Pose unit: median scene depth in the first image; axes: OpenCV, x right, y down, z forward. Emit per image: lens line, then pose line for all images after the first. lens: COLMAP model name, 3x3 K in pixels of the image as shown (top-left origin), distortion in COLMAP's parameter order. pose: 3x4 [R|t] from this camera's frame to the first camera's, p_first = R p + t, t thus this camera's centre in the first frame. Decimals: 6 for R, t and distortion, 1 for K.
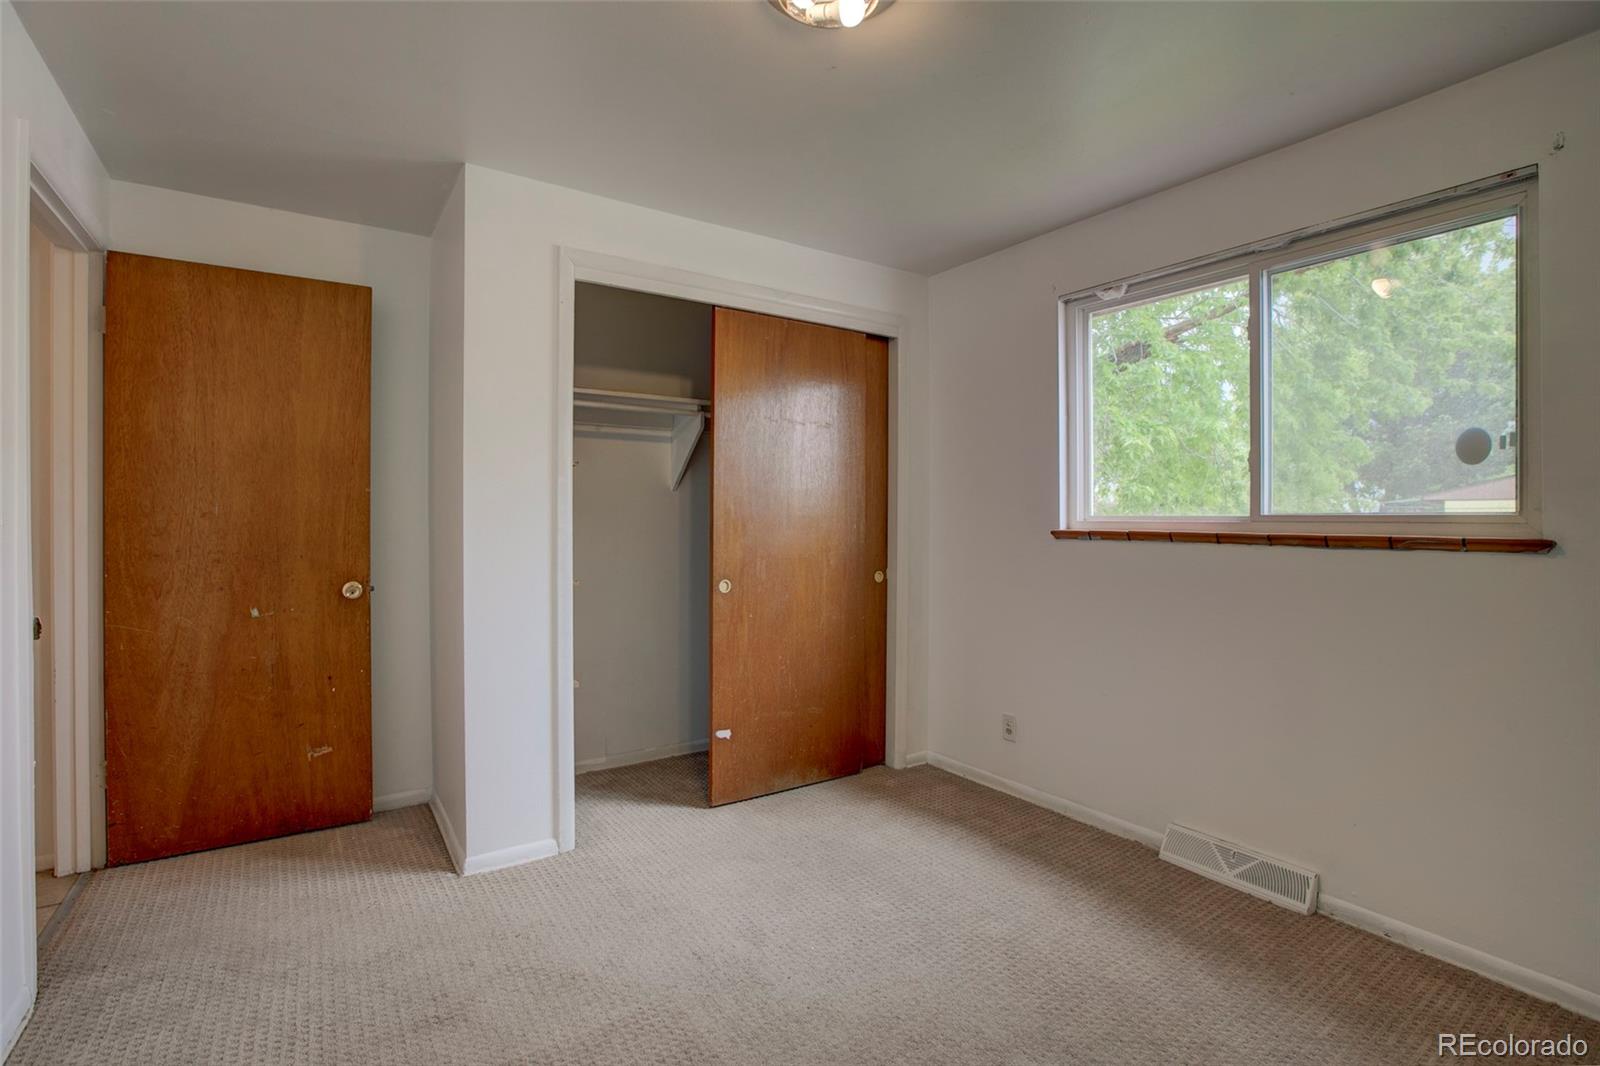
lens RADIAL K [[737.8, 0, 798.3], [0, 737.8, 529.0], [0, 0, 1]] dist [-0.002723, -0.000358]
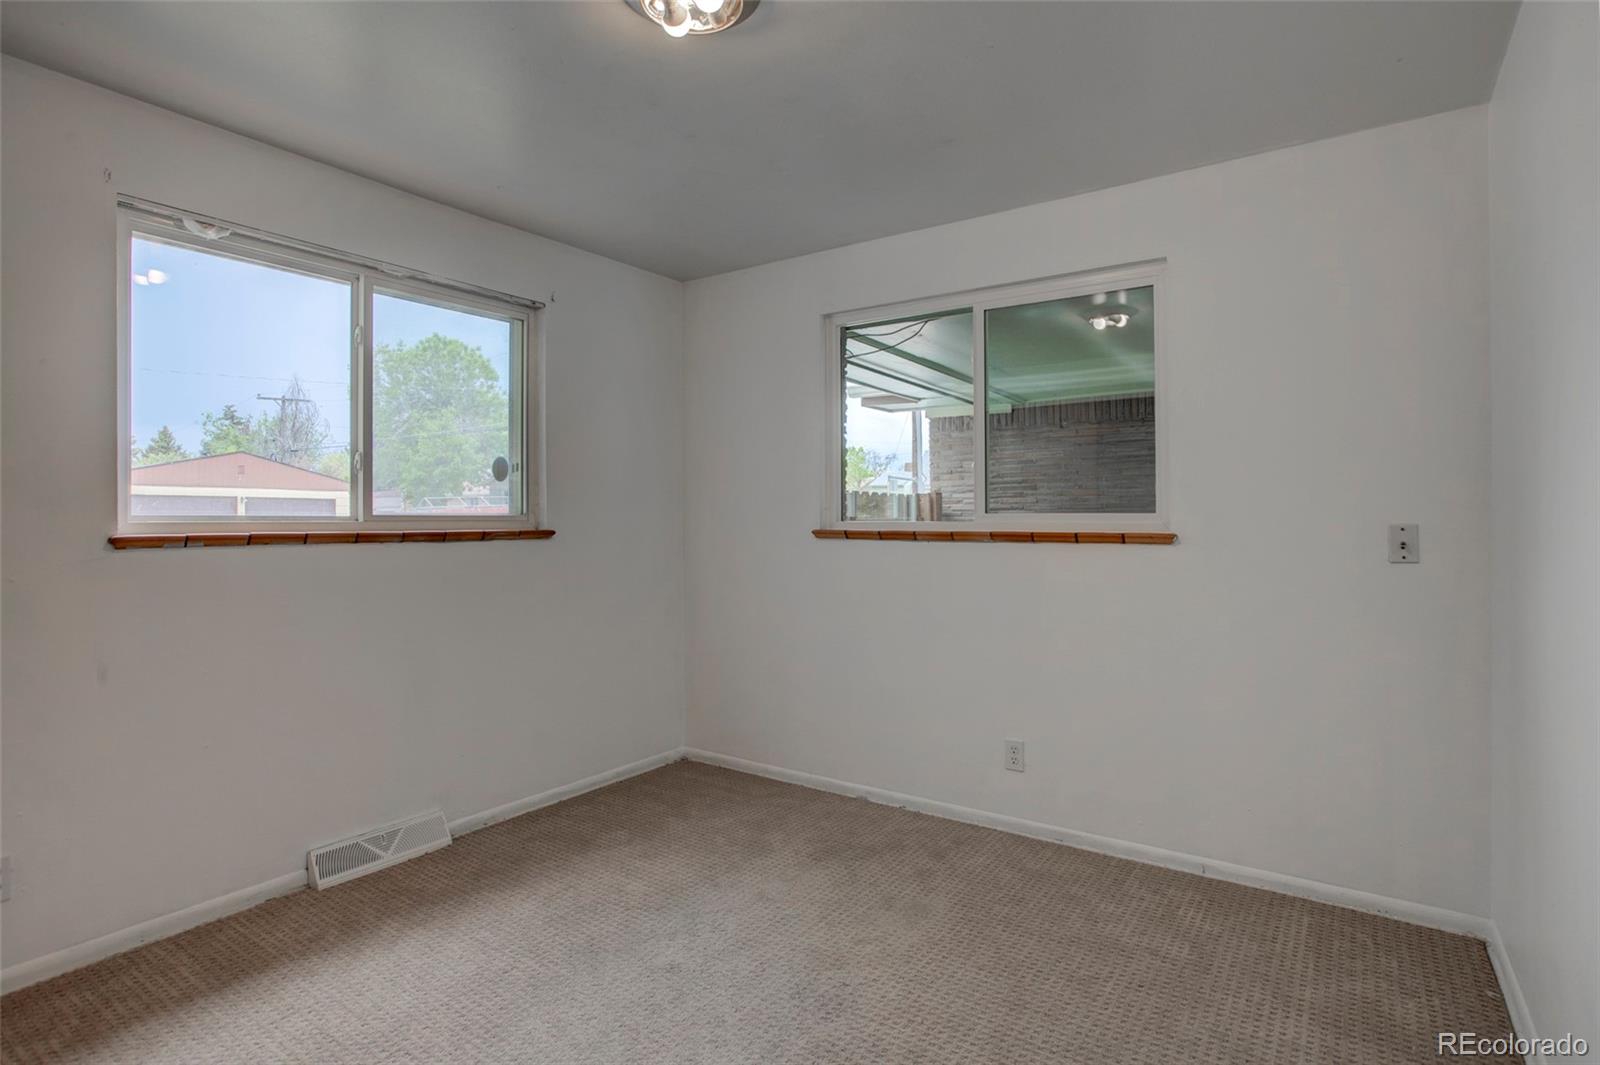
lens RADIAL K [[854.2, 0, 795.1], [0, 854.2, 513.9], [0, 0, 1]] dist [0.001286, 0.000531]
pose [[-0.350412, -0.005100, 0.936582, -0.760450], [0.008885, 0.999922, 0.008769, -0.026461], [-0.936554, 0.011395, -0.350339, 0.874781]]
